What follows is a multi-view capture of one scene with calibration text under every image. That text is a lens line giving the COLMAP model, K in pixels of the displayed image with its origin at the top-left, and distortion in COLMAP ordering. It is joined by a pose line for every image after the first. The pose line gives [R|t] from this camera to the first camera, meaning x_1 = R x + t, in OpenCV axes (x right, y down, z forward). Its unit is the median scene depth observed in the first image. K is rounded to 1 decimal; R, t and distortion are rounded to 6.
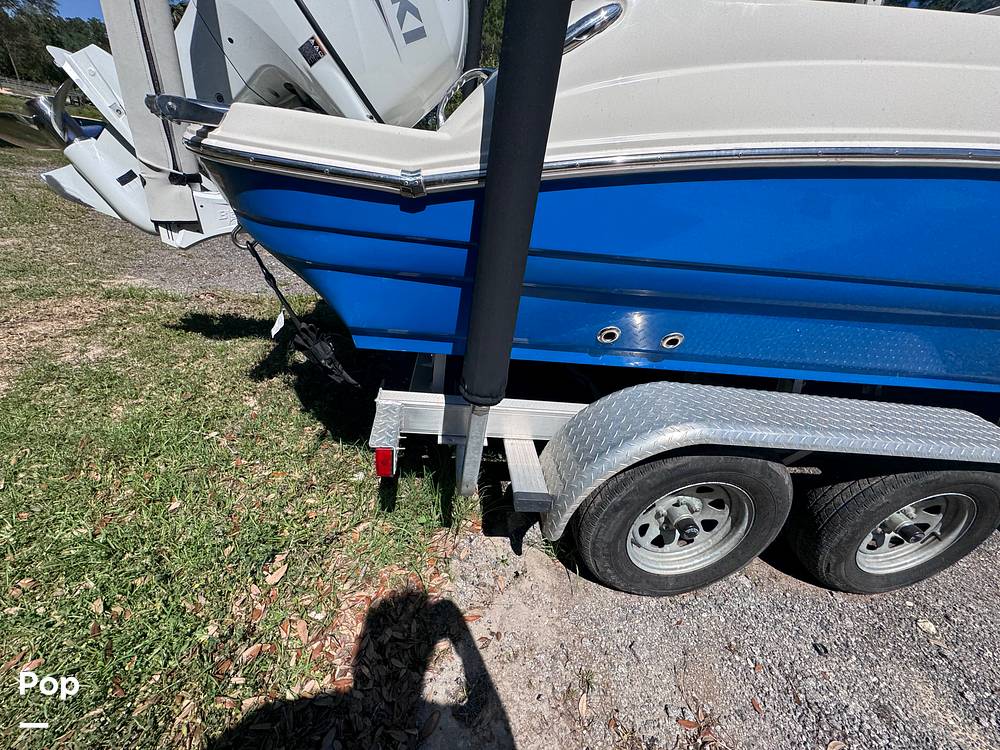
lens RADIAL K [[400.6, 0, 498.7], [0, 400.6, 373.2], [0, 0, 1]] dist [-0.002288, 0.000213]
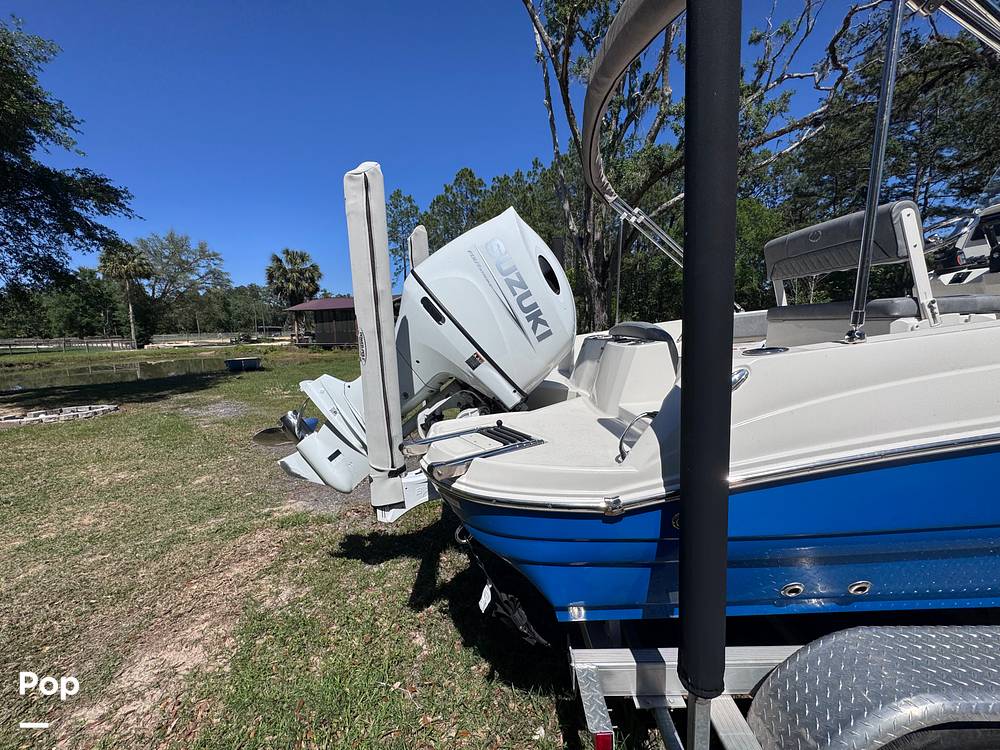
lens RADIAL K [[400.6, 0, 498.5], [0, 400.6, 372.8], [0, 0, 1]] dist [-0.002288, 0.000213]
pose [[0.973377, -0.166725, -0.157290, -0.171518], [0.099896, 0.926199, -0.363559, -0.248325], [0.206297, 0.338167, 0.918196, -0.253605]]
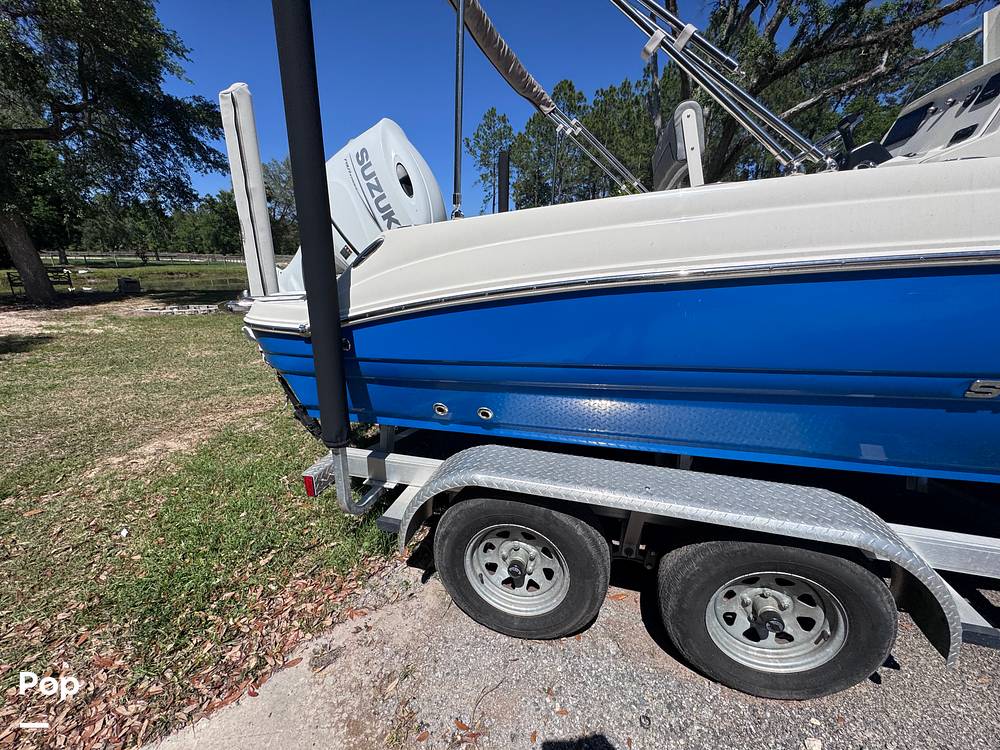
lens RADIAL K [[400.6, 0, 500.1], [0, 400.6, 372.7], [0, 0, 1]] dist [-0.002288, 0.000213]
pose [[0.924947, -0.039318, -0.378056, 0.805268], [-0.047945, 0.974622, -0.218662, 0.066362], [0.377059, 0.220377, 0.899589, -0.214448]]
